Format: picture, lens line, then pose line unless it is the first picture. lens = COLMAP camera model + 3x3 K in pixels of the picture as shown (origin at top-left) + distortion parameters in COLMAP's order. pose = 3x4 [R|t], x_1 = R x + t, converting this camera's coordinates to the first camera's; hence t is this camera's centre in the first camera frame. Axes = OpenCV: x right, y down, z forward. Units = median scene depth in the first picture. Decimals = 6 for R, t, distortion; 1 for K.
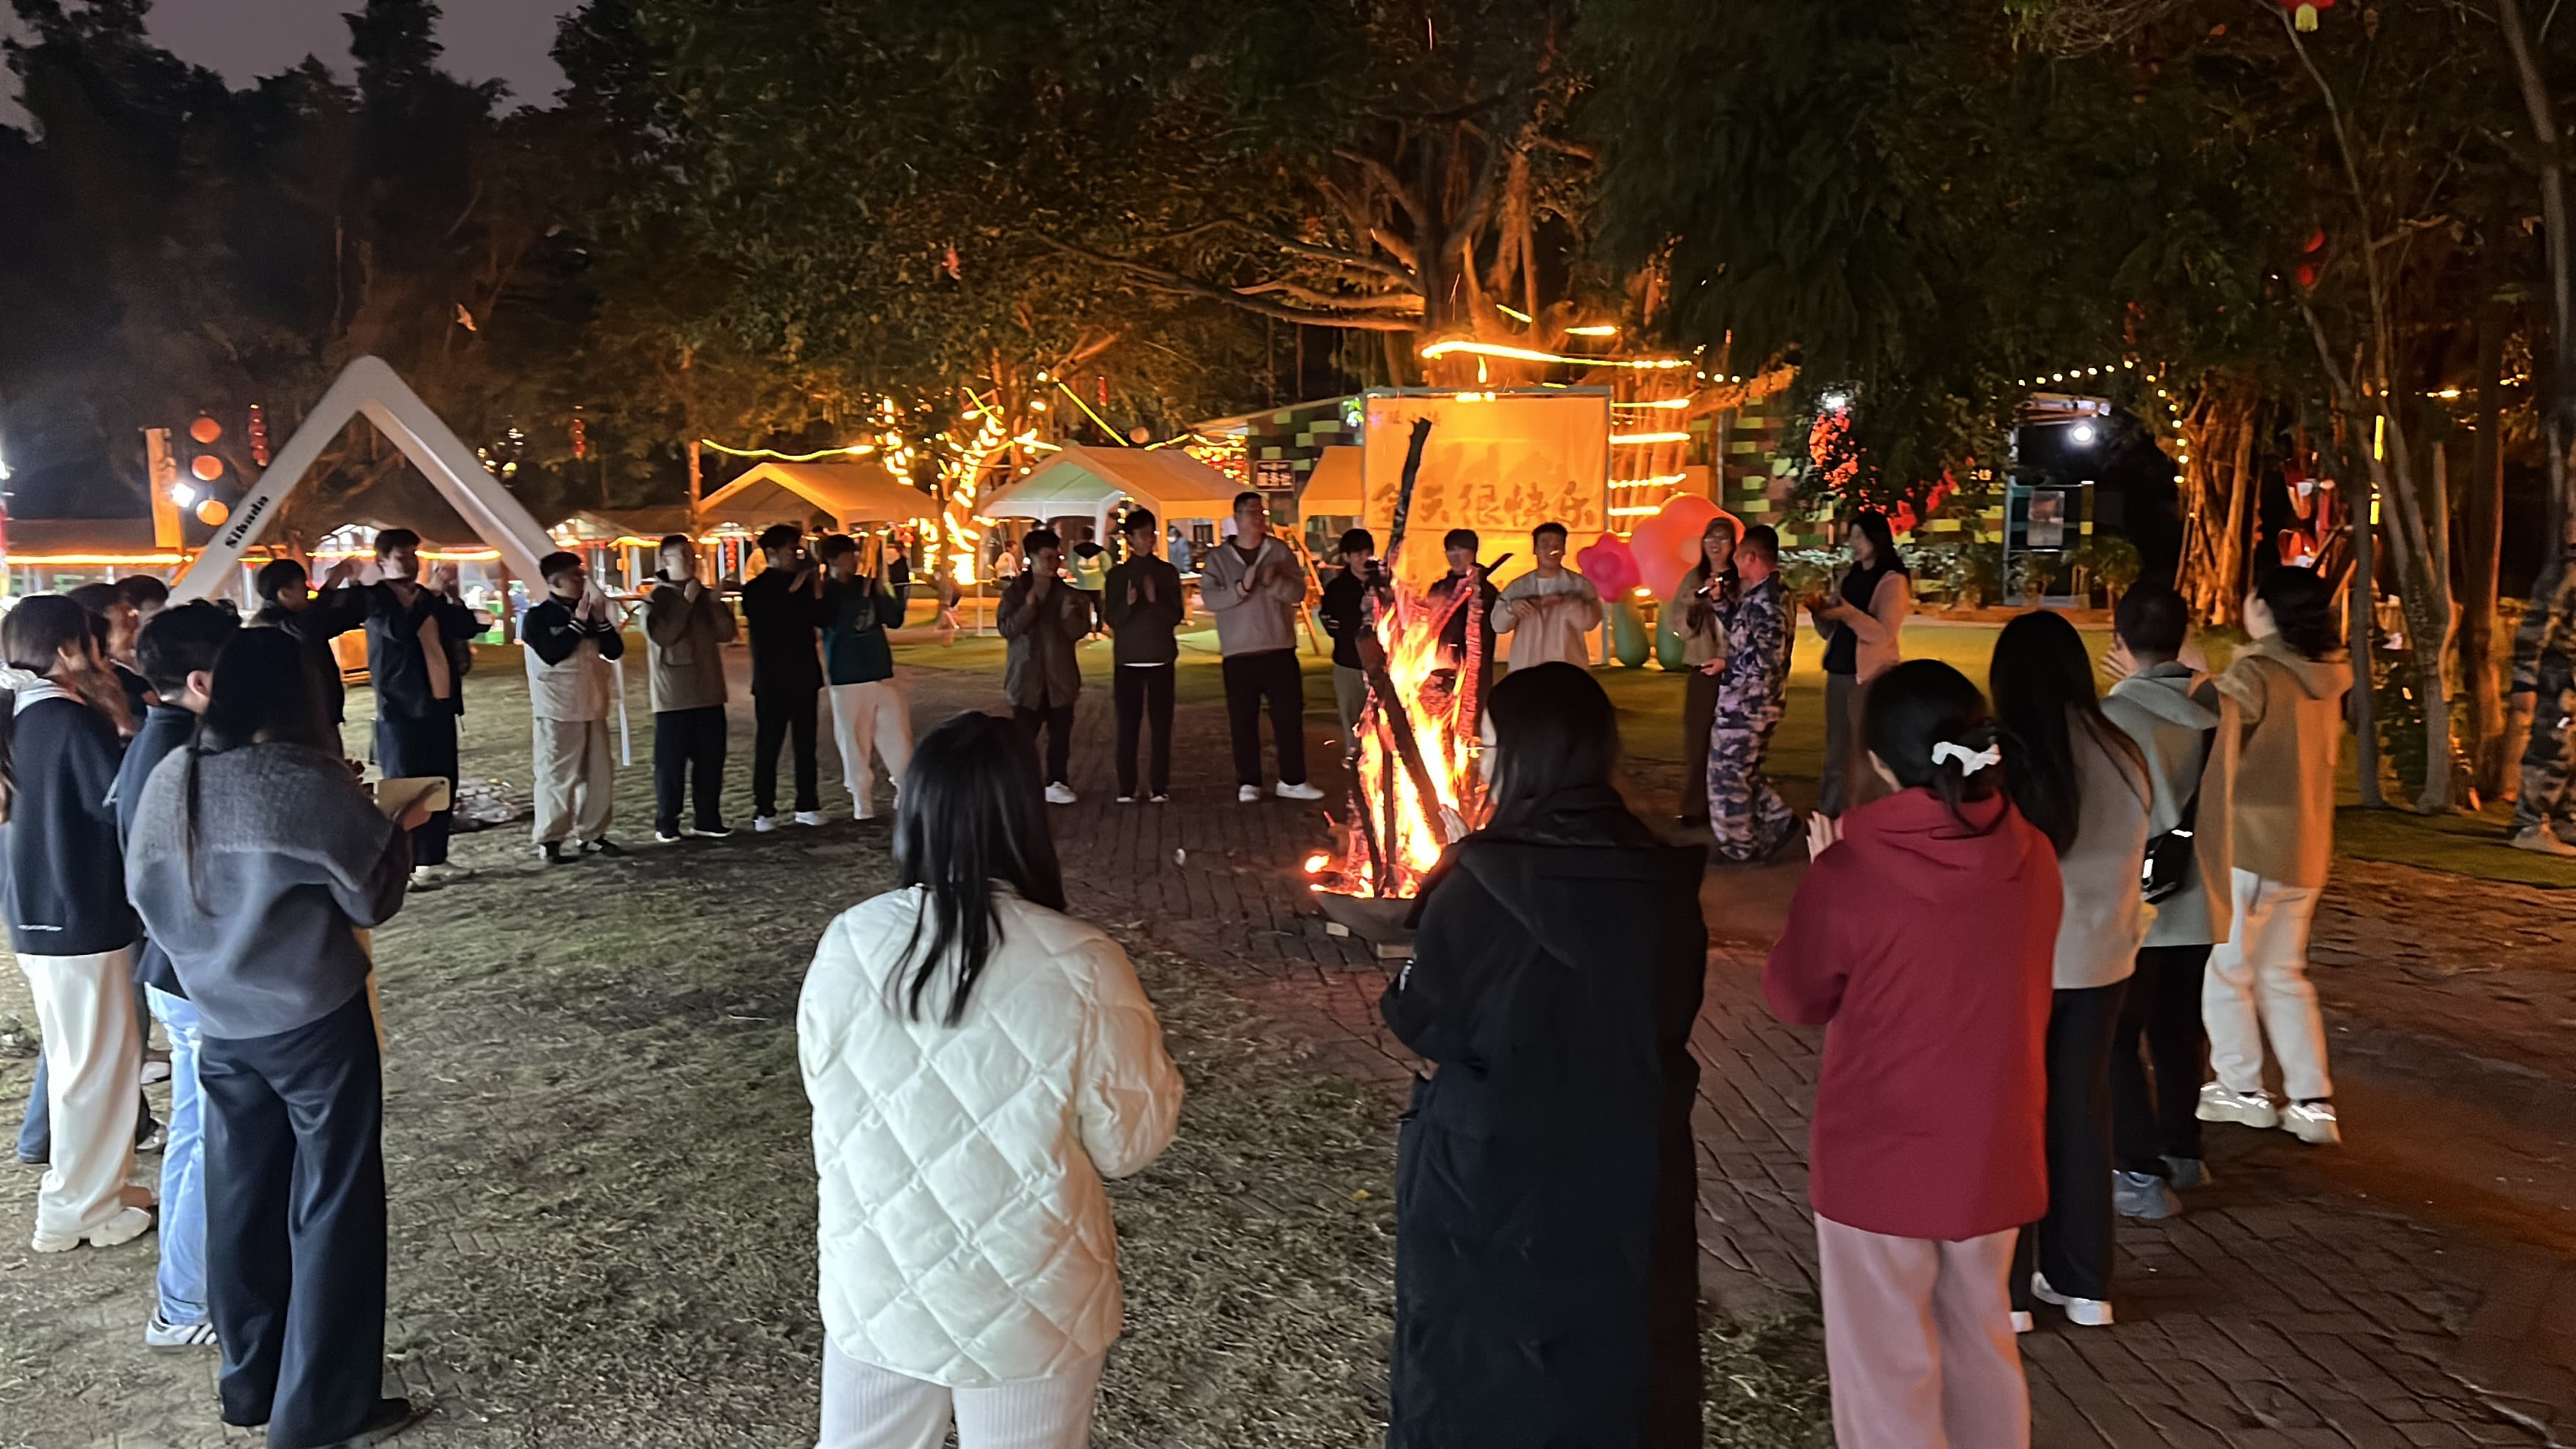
lens RADIAL K [[2224.7, 0, 1266.1], [0, 2224.7, 716.2], [0, 0, 1]] dist [0.040220, -0.050730]
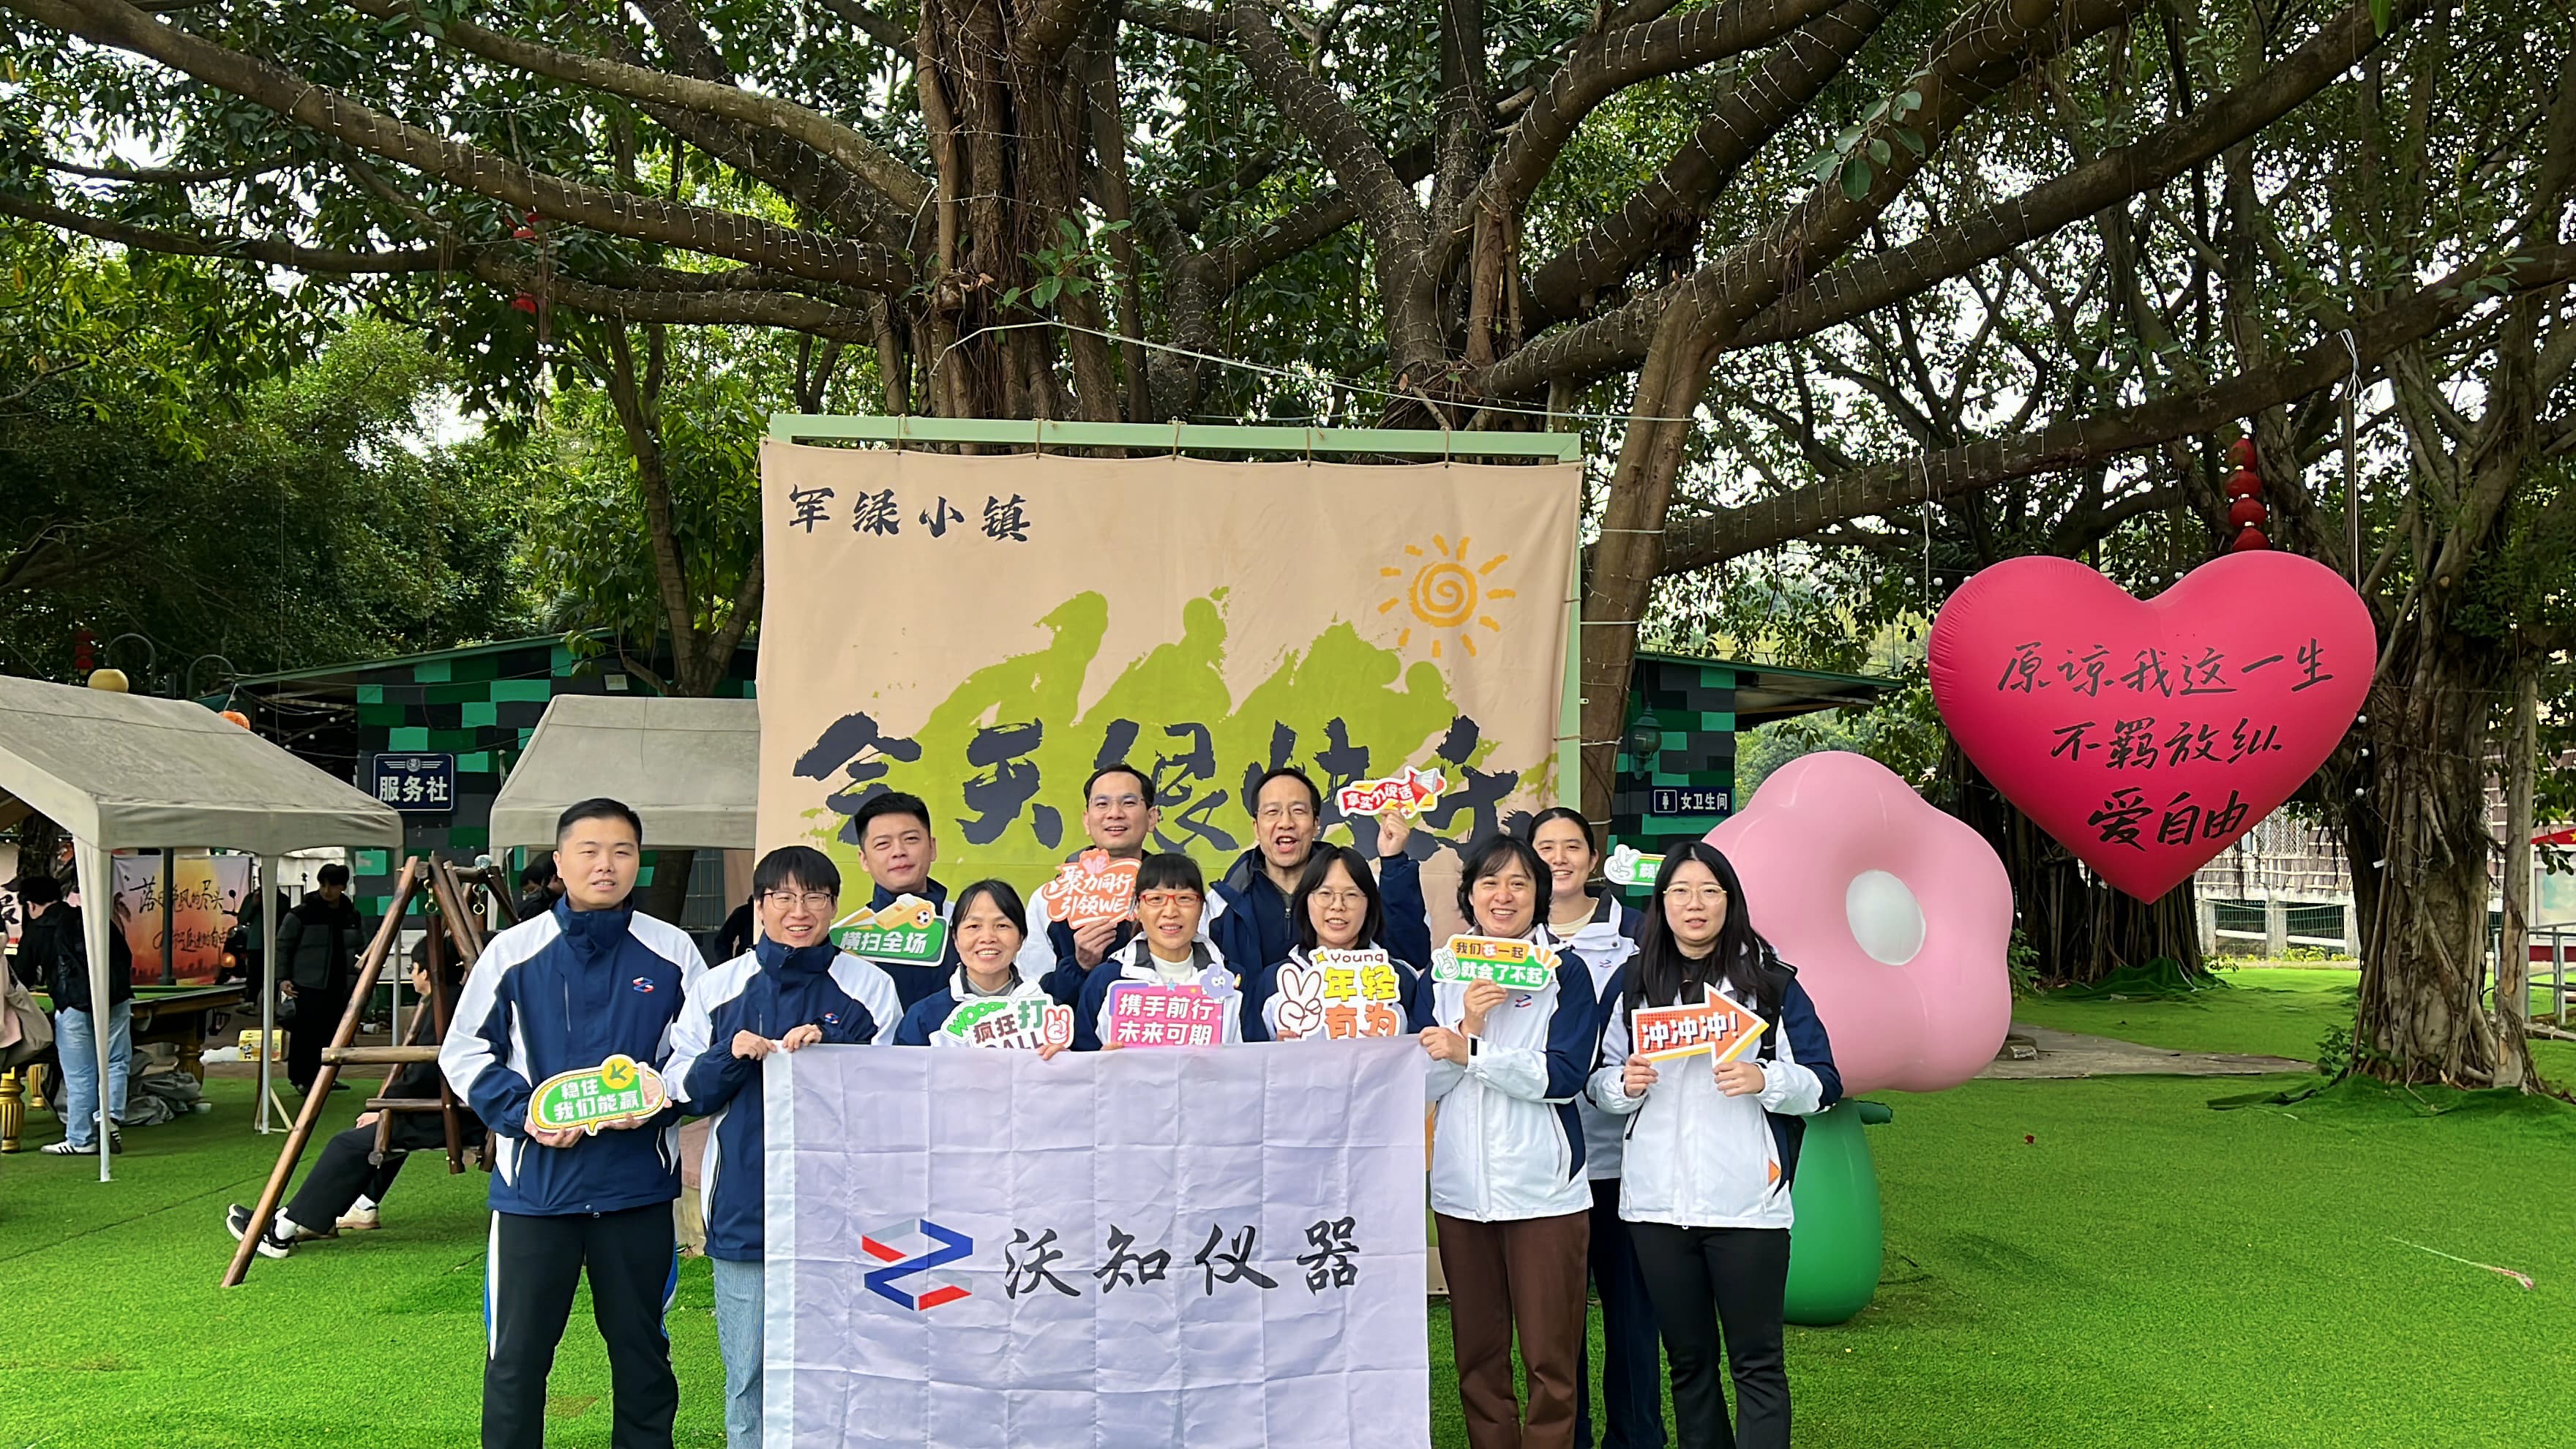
lens RADIAL K [[2224.7, 0, 1297.5], [0, 2224.7, 720.6], [0, 0, 1]] dist [0.040220, -0.050730]
pose [[0.925148, 0.035111, 0.377980, -0.004276], [0.027429, 0.986928, -0.158811, -0.047379], [-0.378615, 0.157291, 0.912091, 0.617853]]
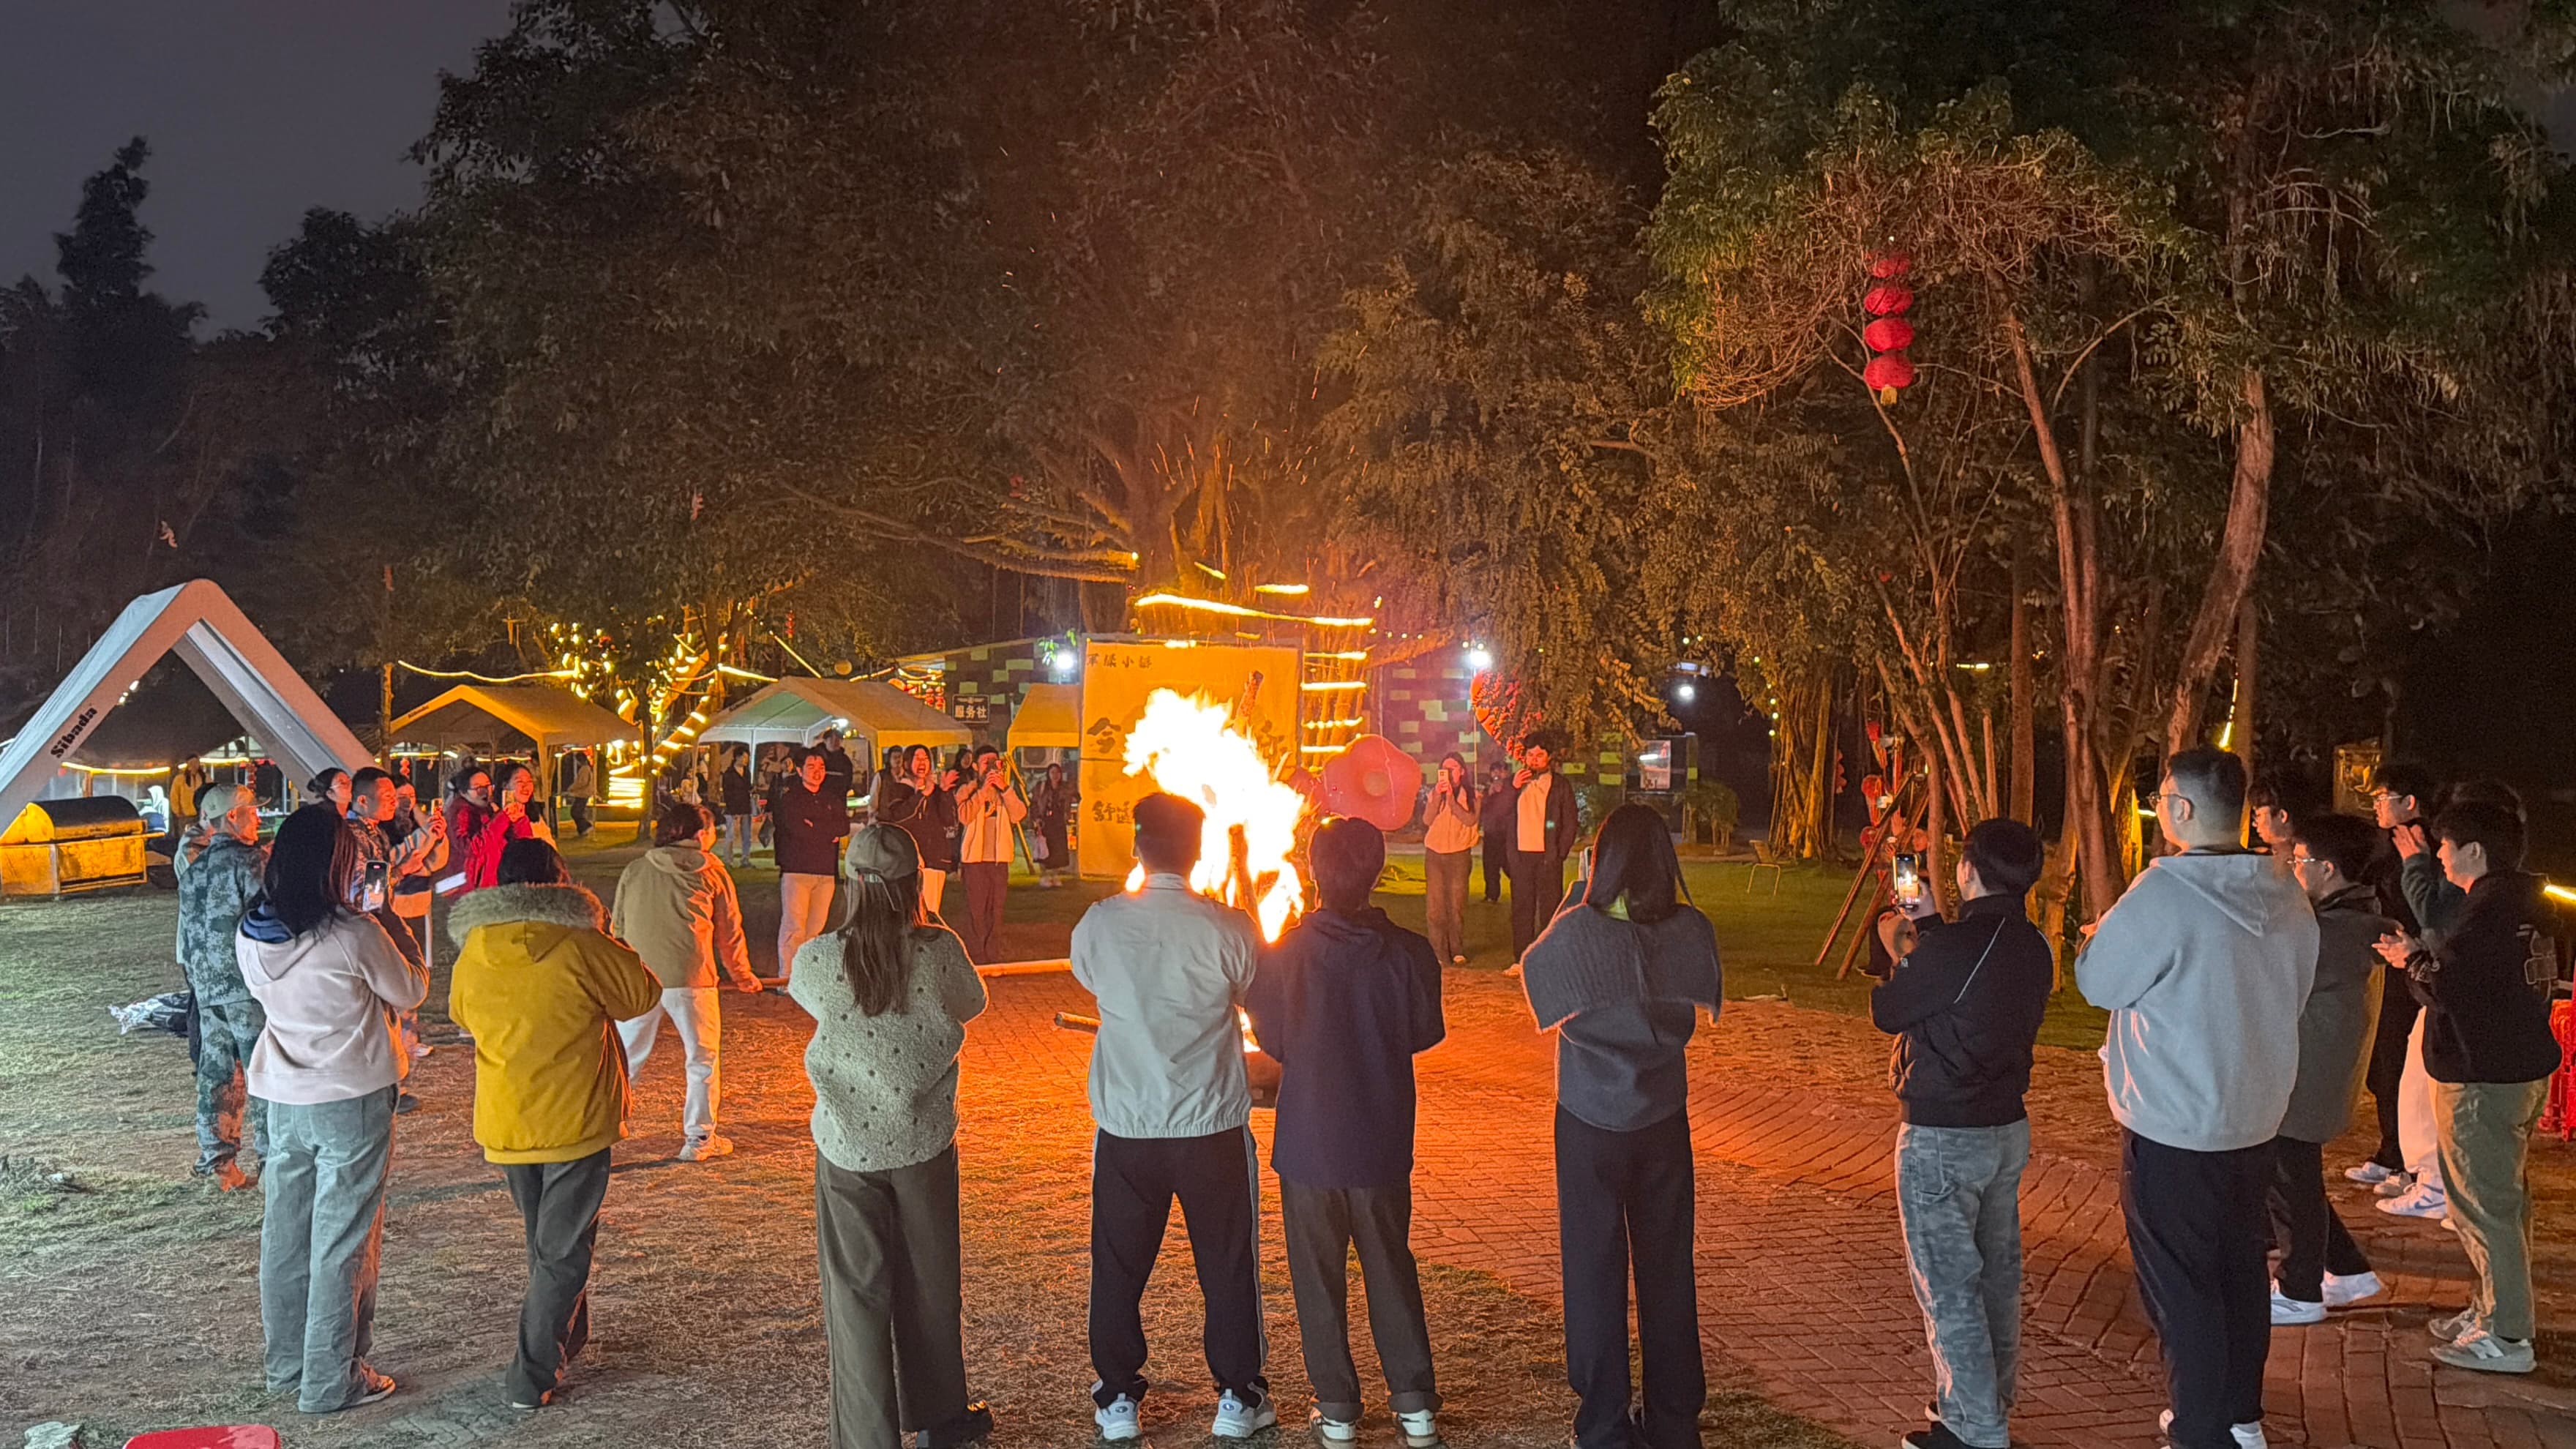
lens RADIAL K [[2163.9, 0, 1296.8], [0, 2163.9, 727.0], [0, 0, 1]] dist [0.052407, -0.004270]
pose [[0.983874, 0.023756, 0.177280, -0.036356], [-0.005804, 0.994859, -0.101106, 0.006765], [-0.178770, 0.098447, 0.978953, -0.062985]]
